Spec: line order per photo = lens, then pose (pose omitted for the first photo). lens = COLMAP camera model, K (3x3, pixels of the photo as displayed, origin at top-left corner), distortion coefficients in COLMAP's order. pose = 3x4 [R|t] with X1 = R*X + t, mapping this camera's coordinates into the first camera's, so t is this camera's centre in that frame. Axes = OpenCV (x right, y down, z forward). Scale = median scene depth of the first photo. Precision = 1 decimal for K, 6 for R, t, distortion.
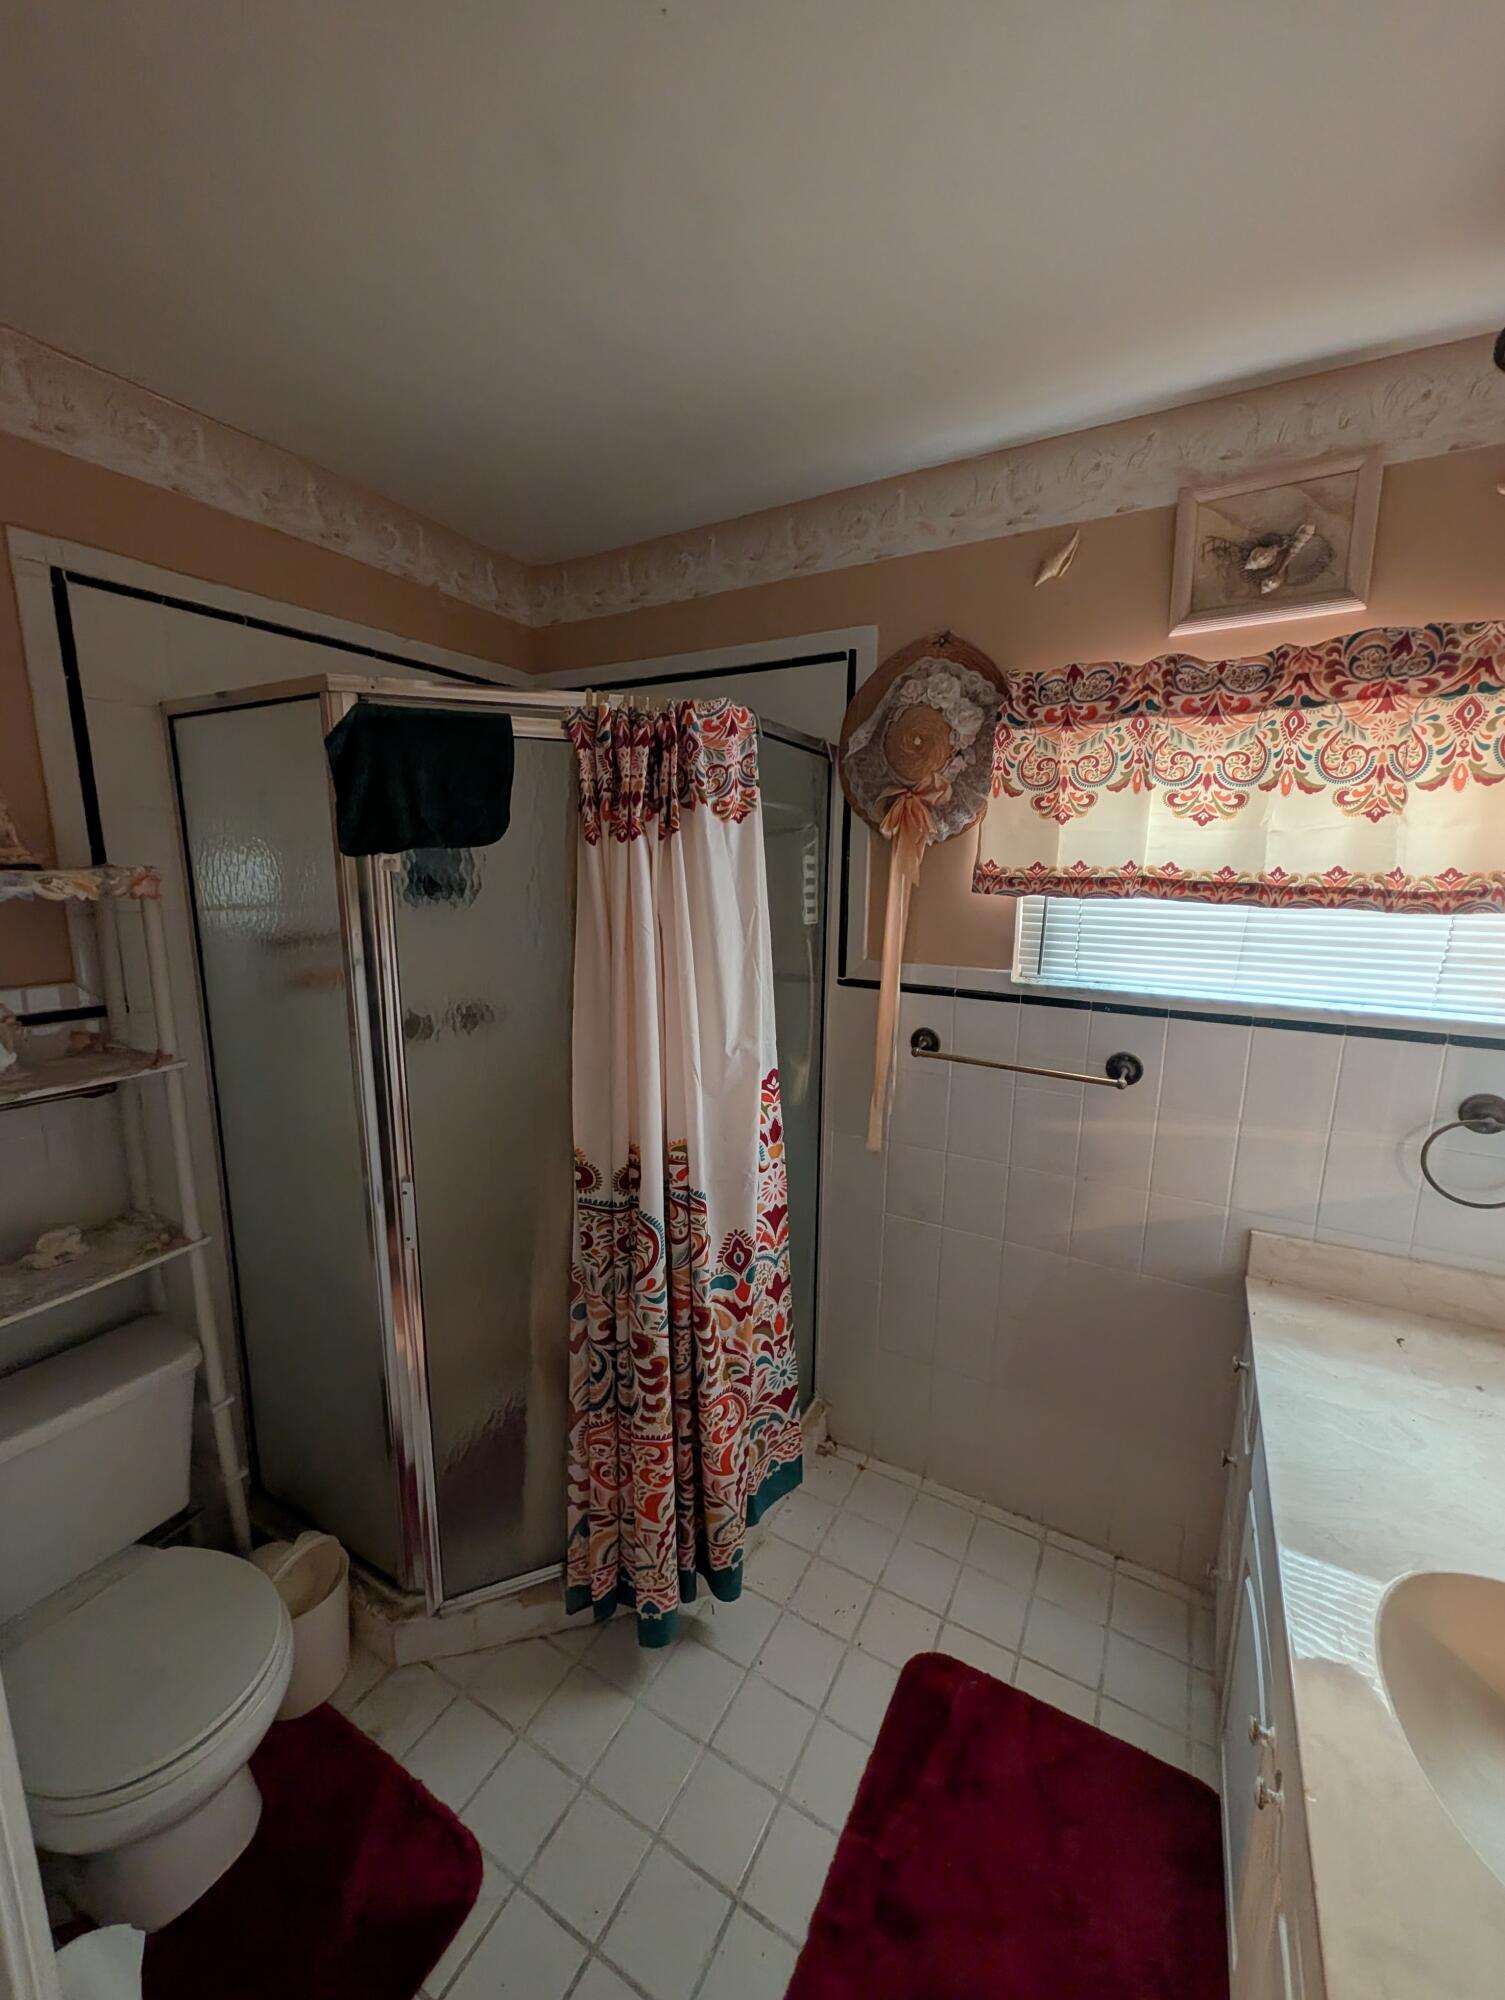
lens RADIAL K [[771.6, 0, 757.7], [0, 771.6, 998.9], [0, 0, 1]] dist [0.001087, -0.000230]
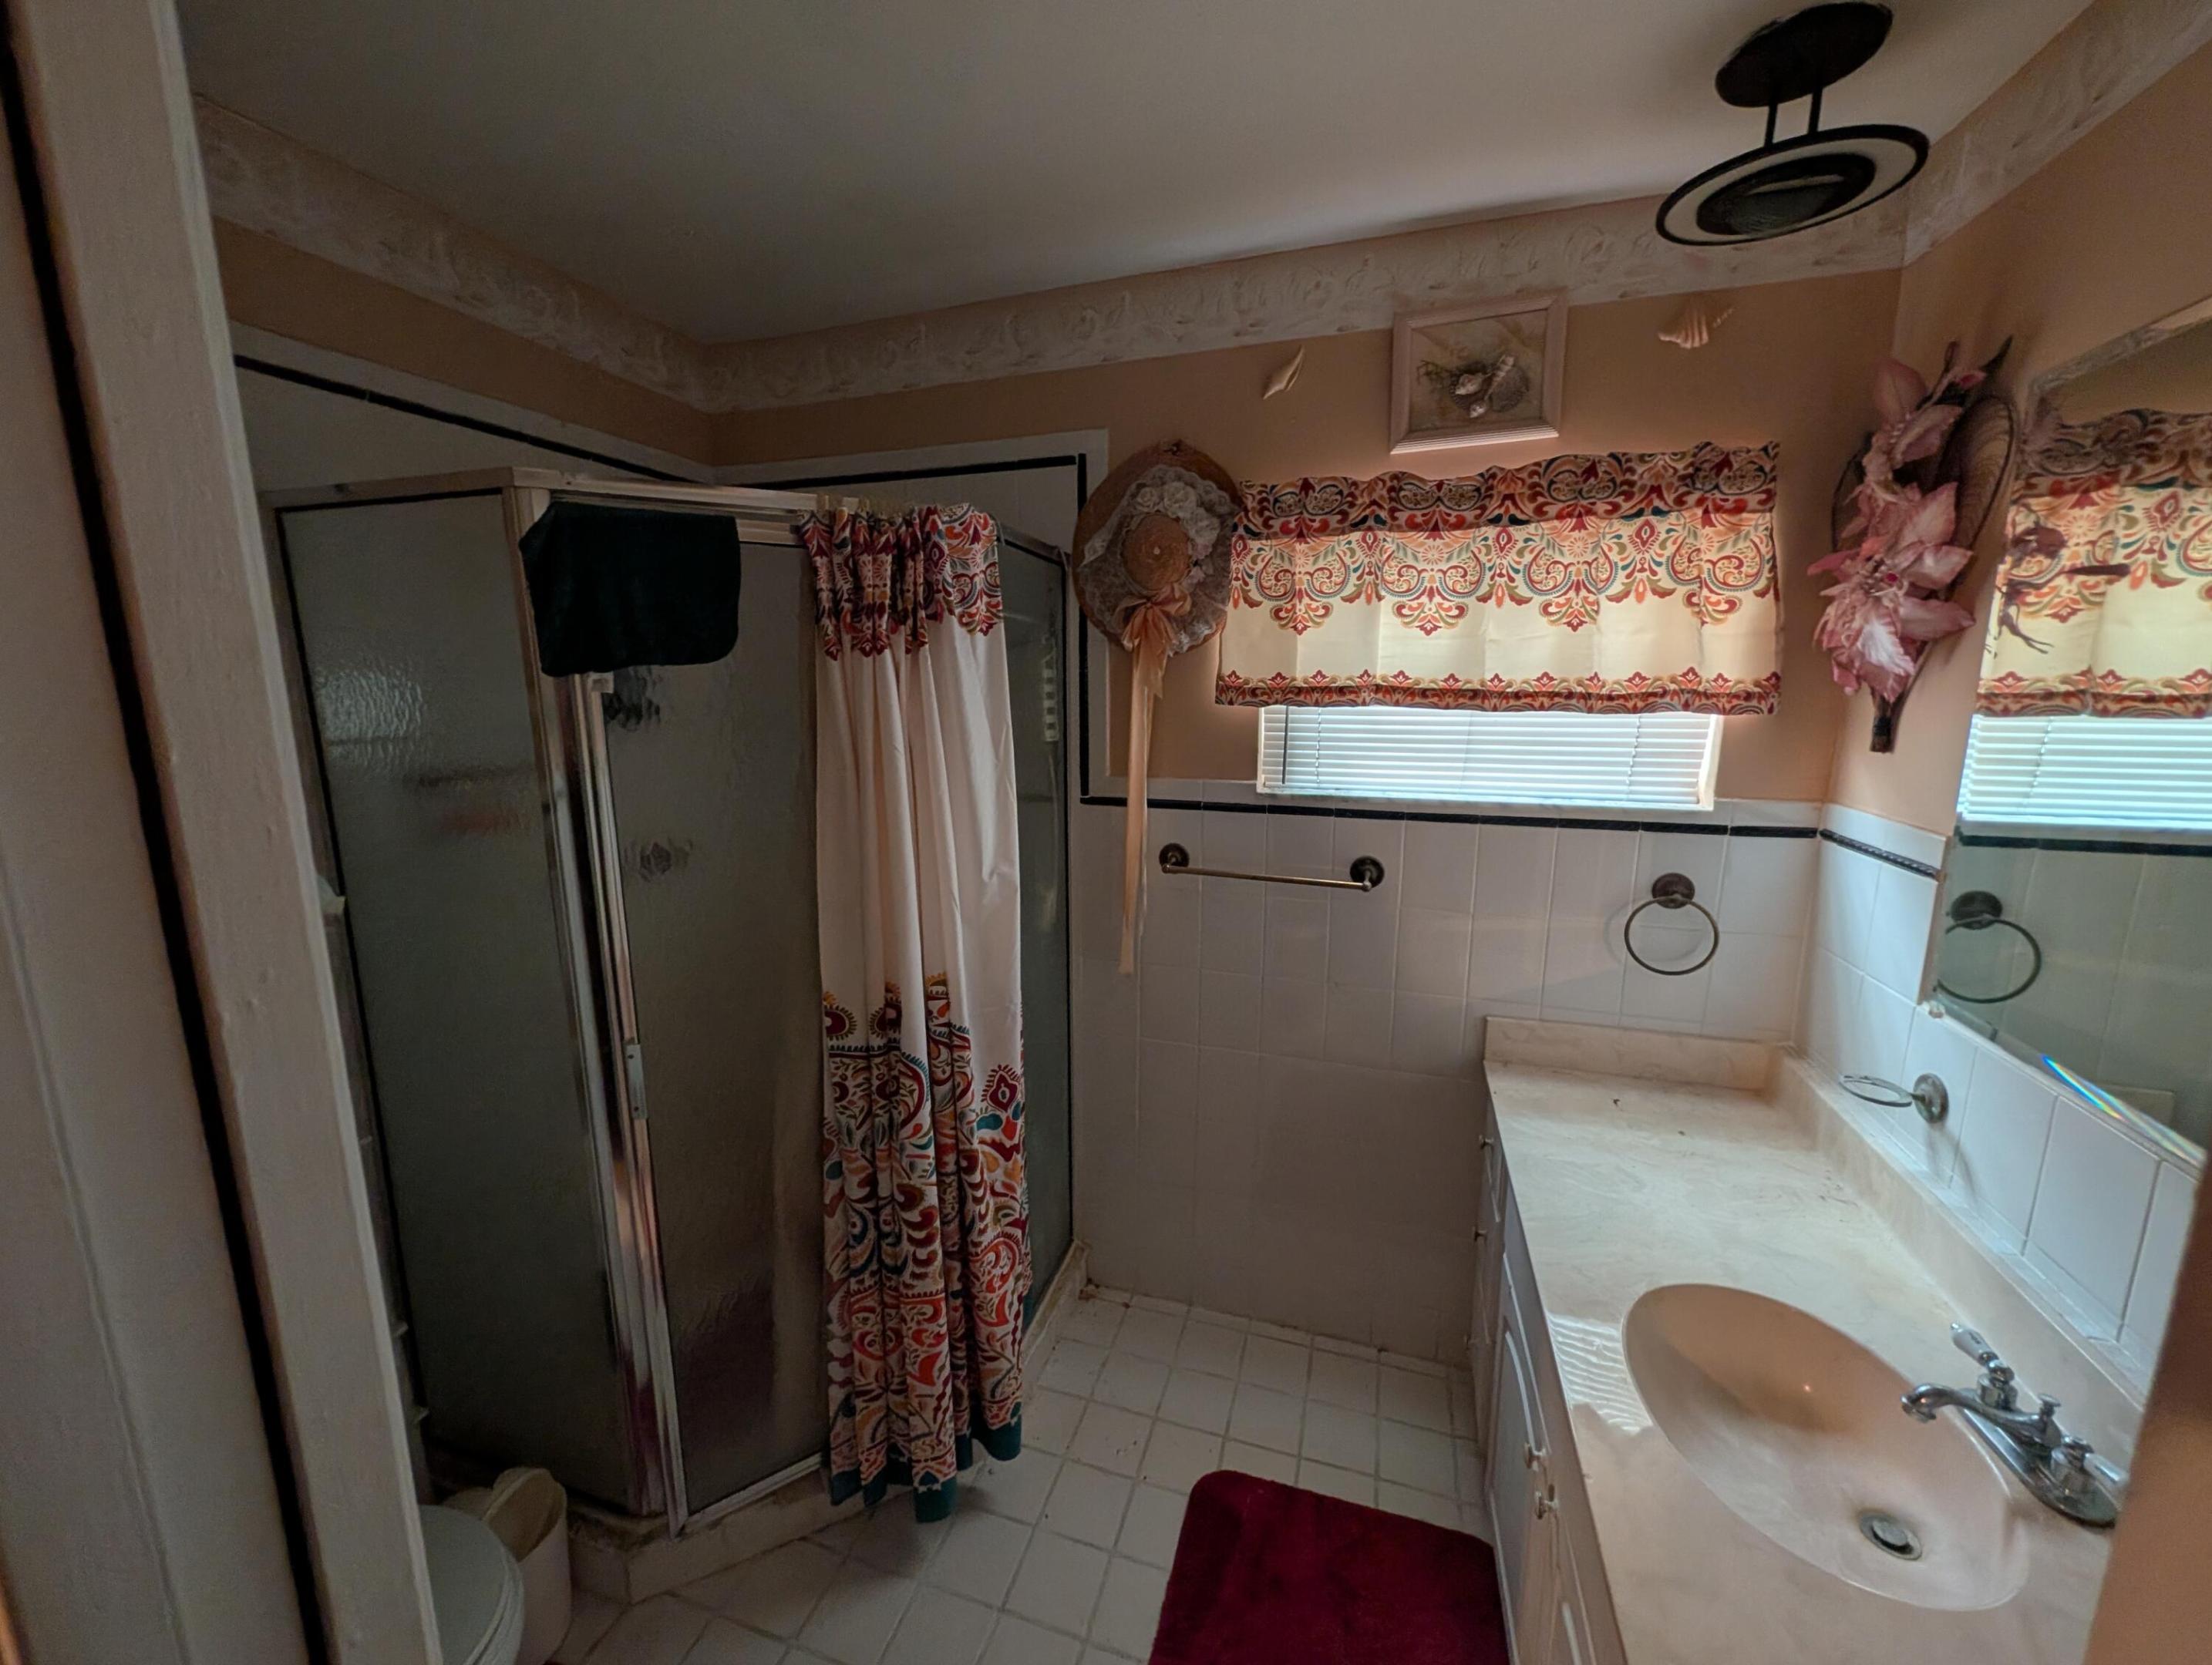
lens RADIAL K [[853.3, 0, 1108.1], [0, 853.3, 827.2], [0, 0, 1]] dist [0.001087, -0.000230]
pose [[0.980541, -0.048632, 0.190193, -0.084807], [0.048786, 0.998802, 0.003875, 0.010796], [-0.190154, 0.005480, 0.981739, -0.055866]]
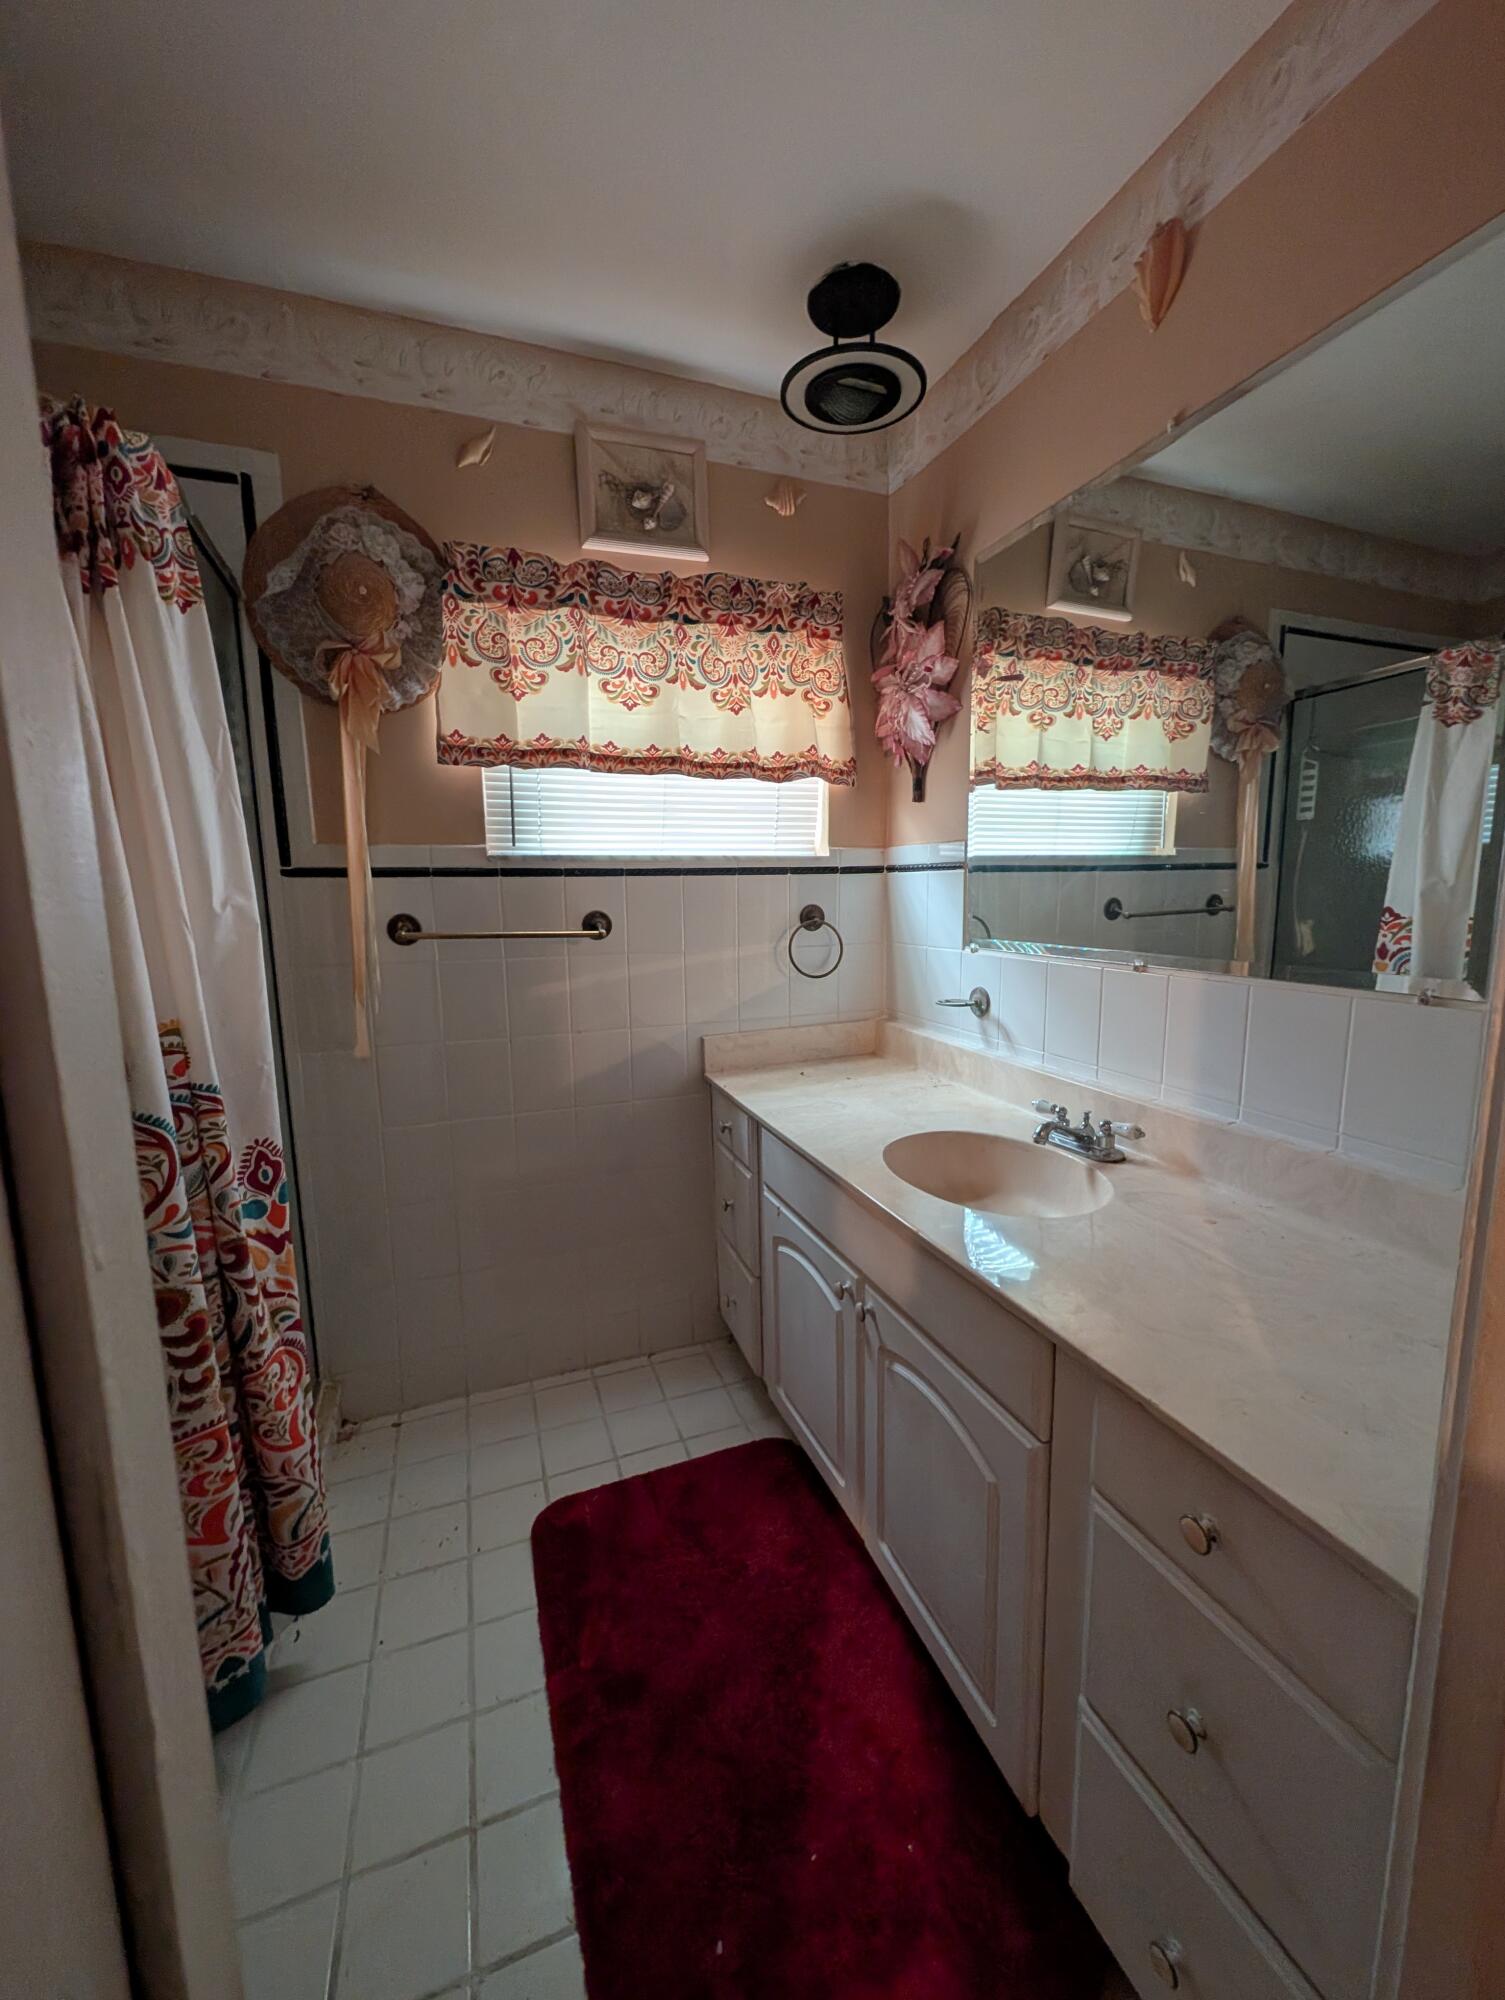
lens RADIAL K [[771.6, 0, 757.7], [0, 771.6, 998.9], [0, 0, 1]] dist [0.001087, -0.000230]
pose [[0.641314, -0.132673, 0.755721, -0.286164], [0.158535, 0.986596, 0.038671, 0.214745], [-0.750722, 0.095008, 0.653751, 0.086024]]
